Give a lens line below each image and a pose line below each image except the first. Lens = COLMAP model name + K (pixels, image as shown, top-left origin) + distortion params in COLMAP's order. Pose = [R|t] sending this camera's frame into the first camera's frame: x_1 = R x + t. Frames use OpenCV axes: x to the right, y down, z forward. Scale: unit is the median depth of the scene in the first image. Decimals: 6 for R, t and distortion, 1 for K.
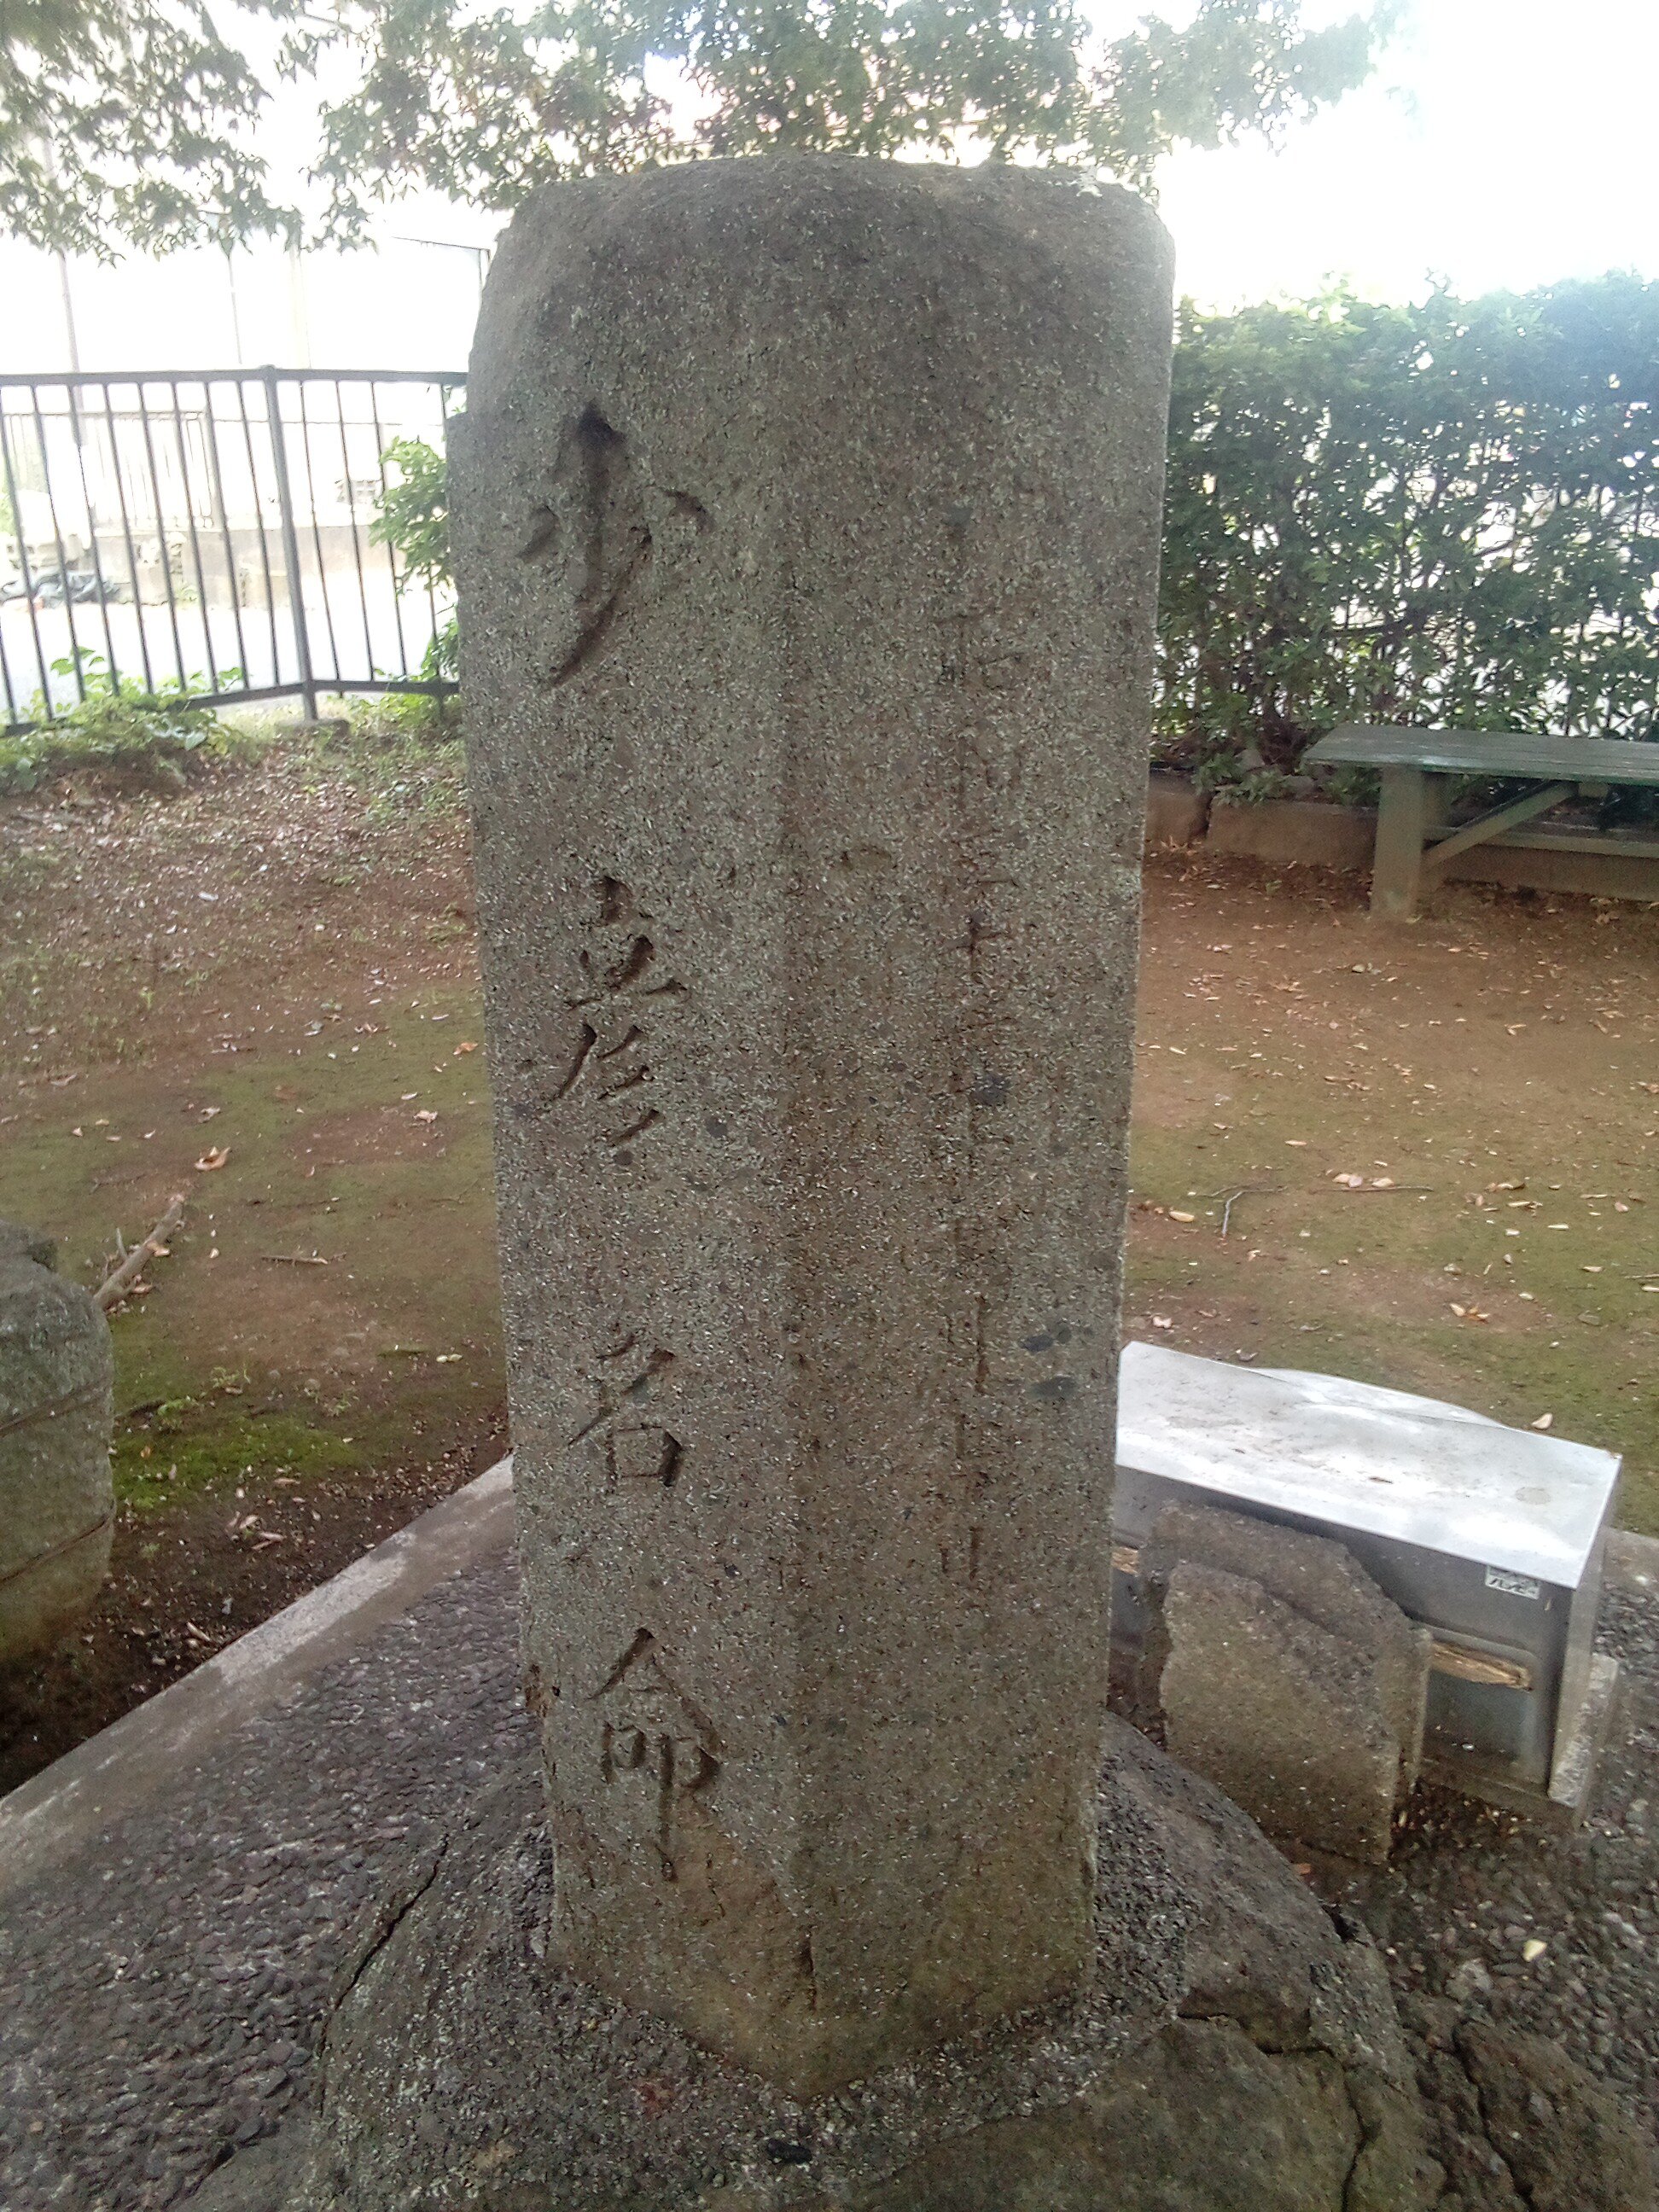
lens RADIAL K [[1846.9, 0, 842.1], [0, 1846.9, 1108.7], [0, 0, 1]] dist [0.028717, -0.021981]
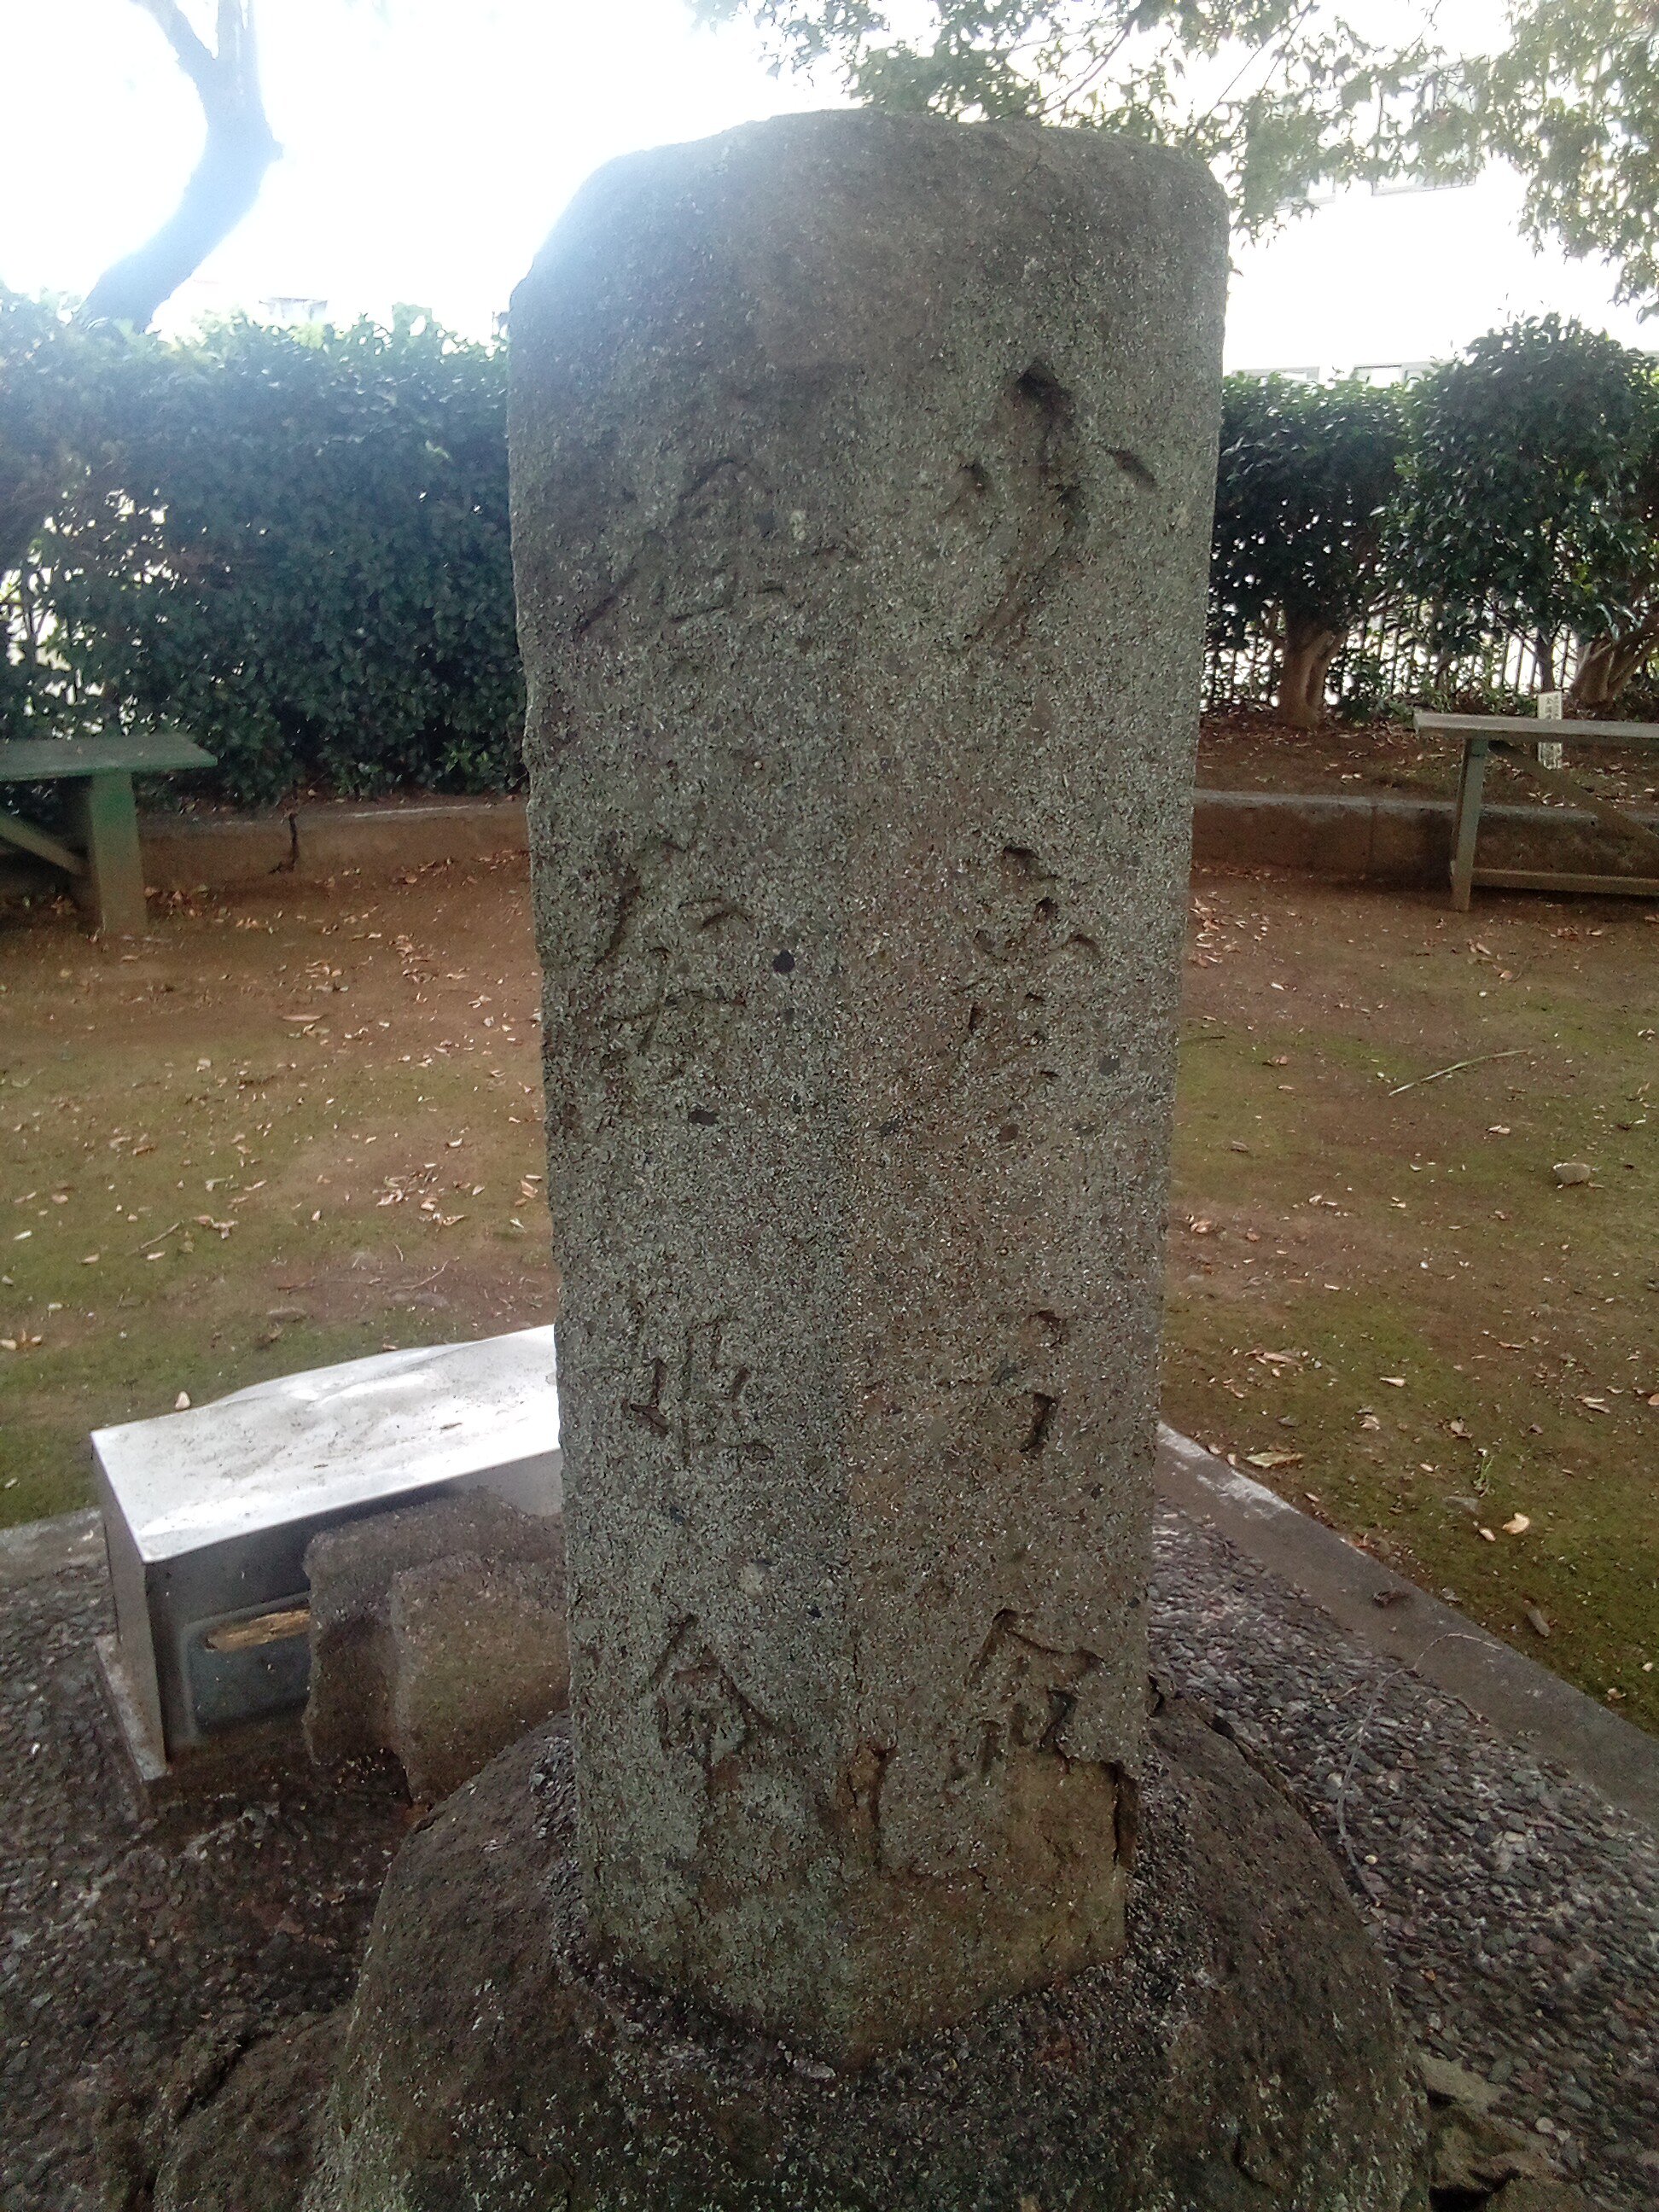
lens RADIAL K [[1846.9, 0, 834.5], [0, 1846.9, 1107.3], [0, 0, 1]] dist [0.028717, -0.021981]
pose [[0.488381, -0.270324, 0.829704, -1.038264], [0.270518, 0.950868, 0.150568, -0.169647], [-0.829641, 0.150915, 0.537514, 0.584023]]
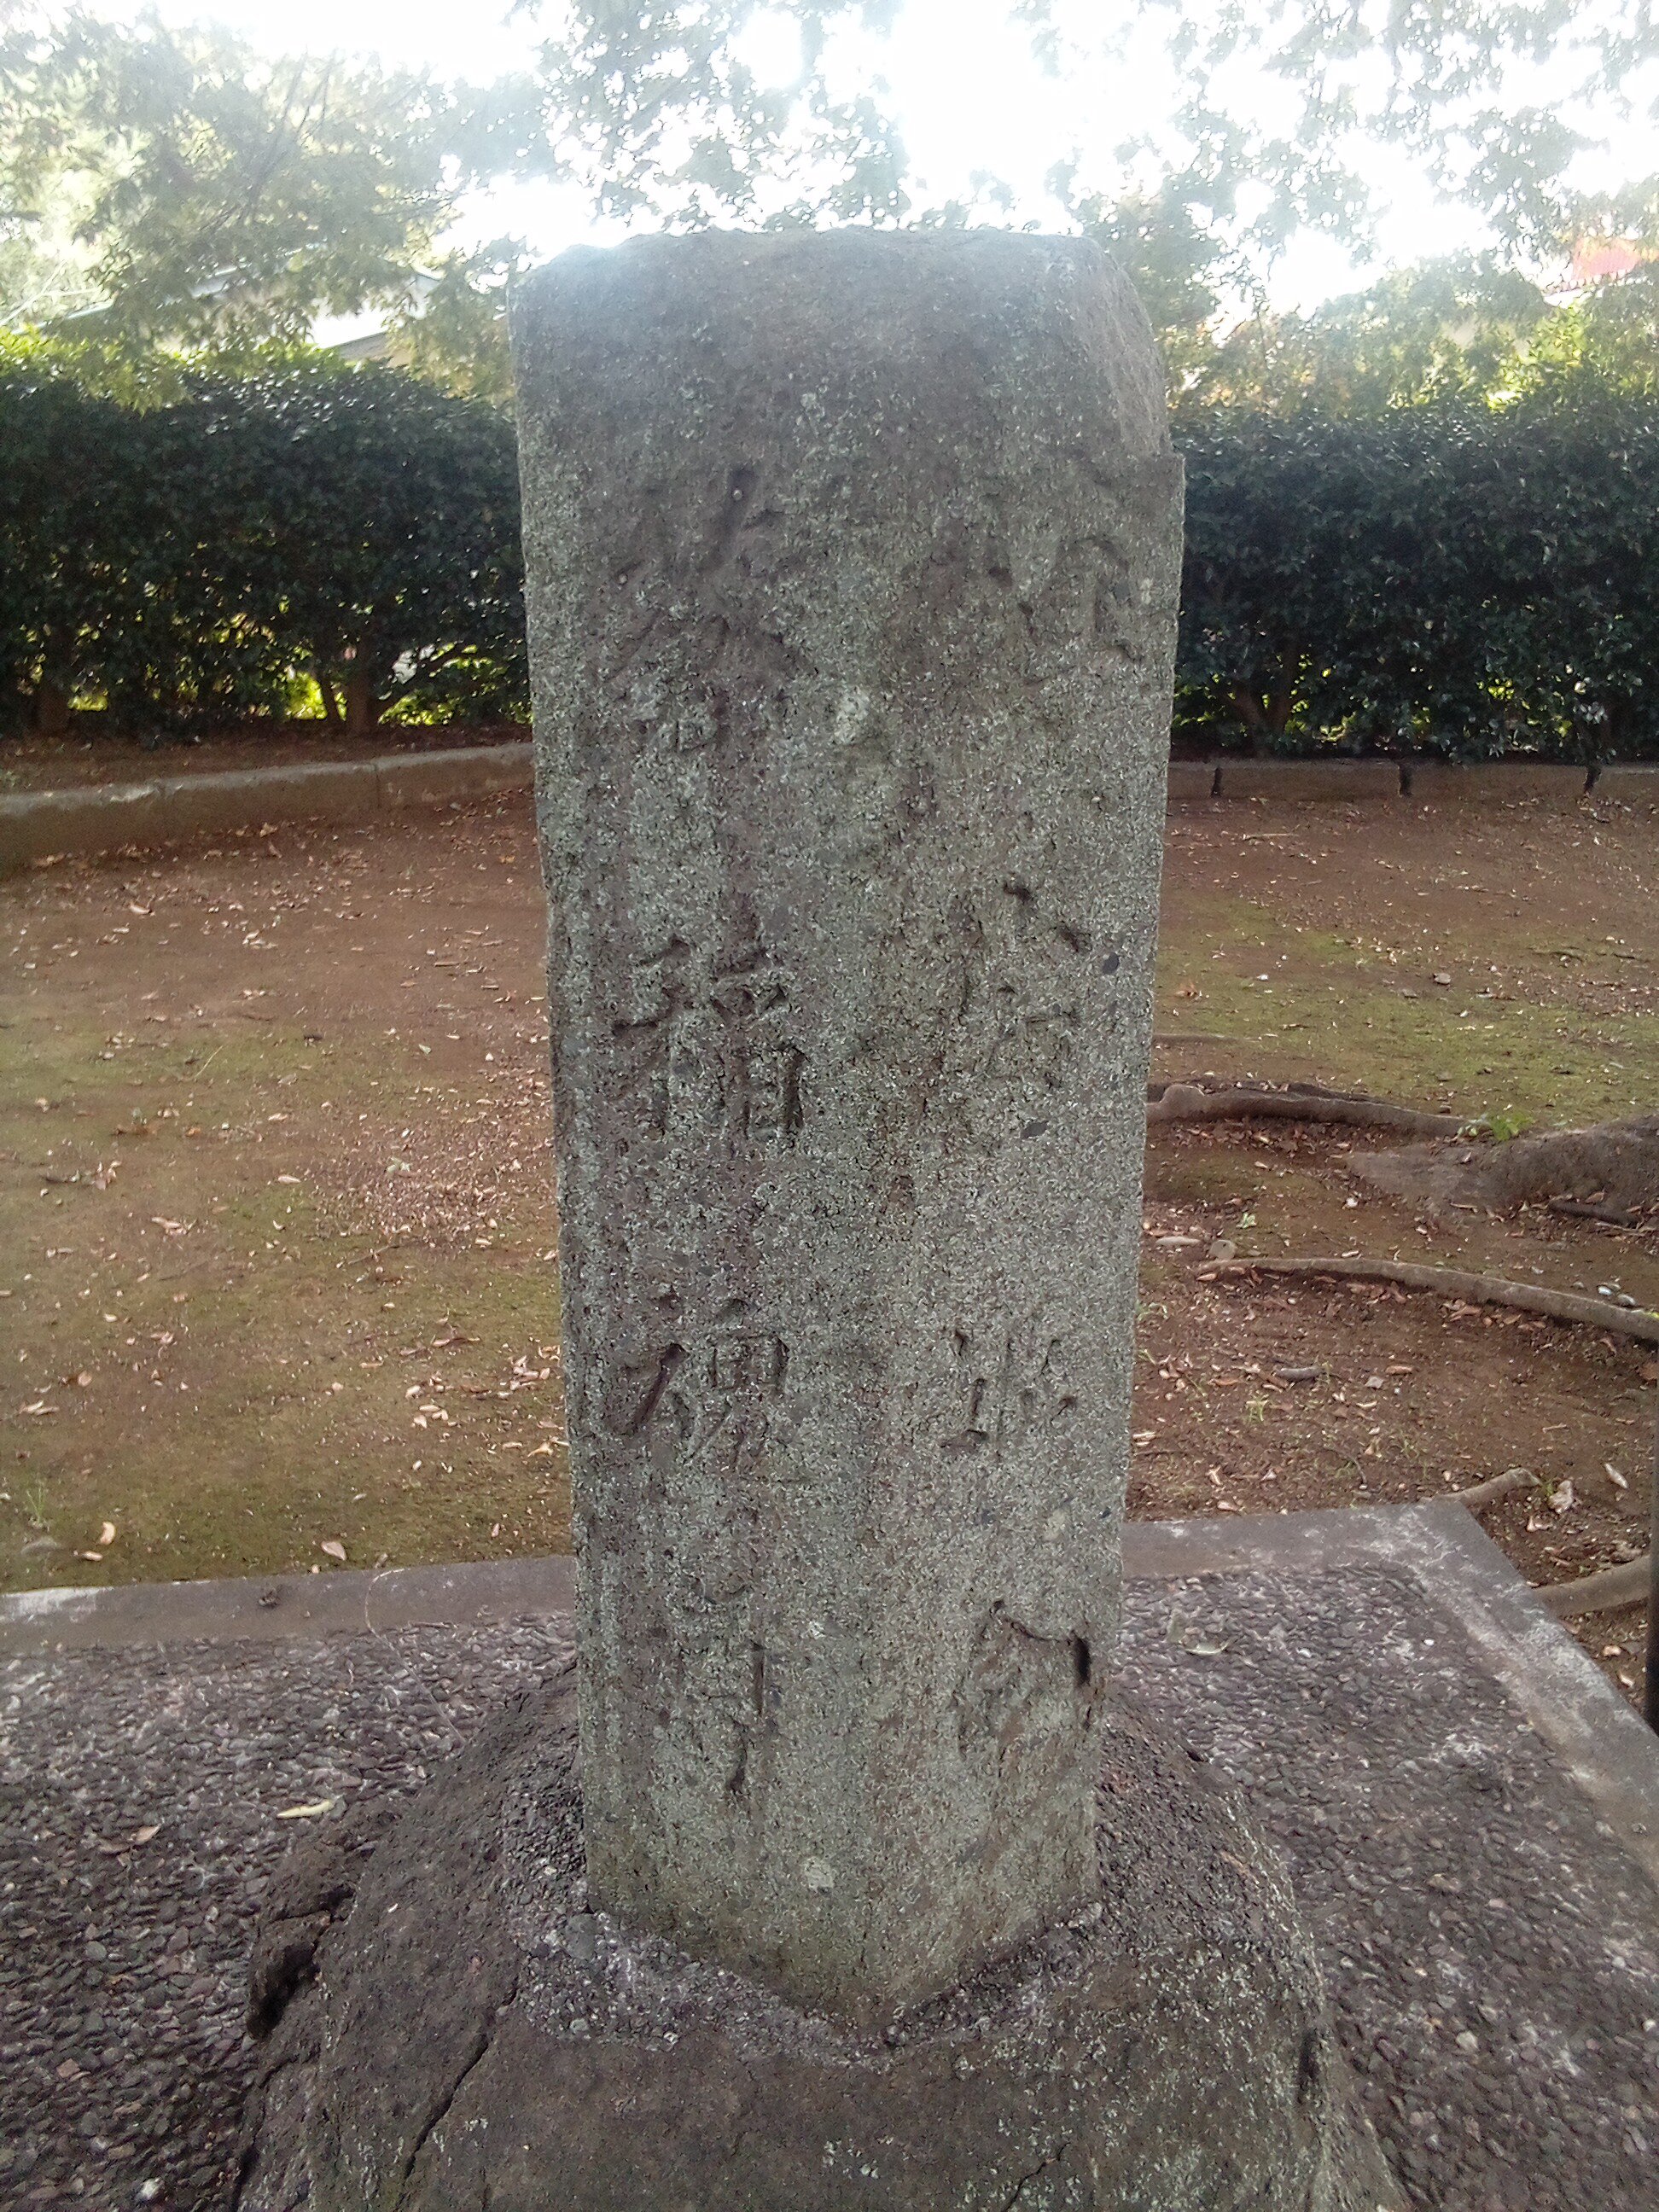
lens RADIAL K [[1846.9, 0, 833.1], [0, 1846.9, 1105.3], [0, 0, 1]] dist [0.028717, -0.021981]
pose [[-0.609725, -0.248827, 0.752543, -0.991402], [0.248632, 0.841480, 0.479680, -0.618054], [-0.752607, 0.479579, -0.451205, 1.806374]]
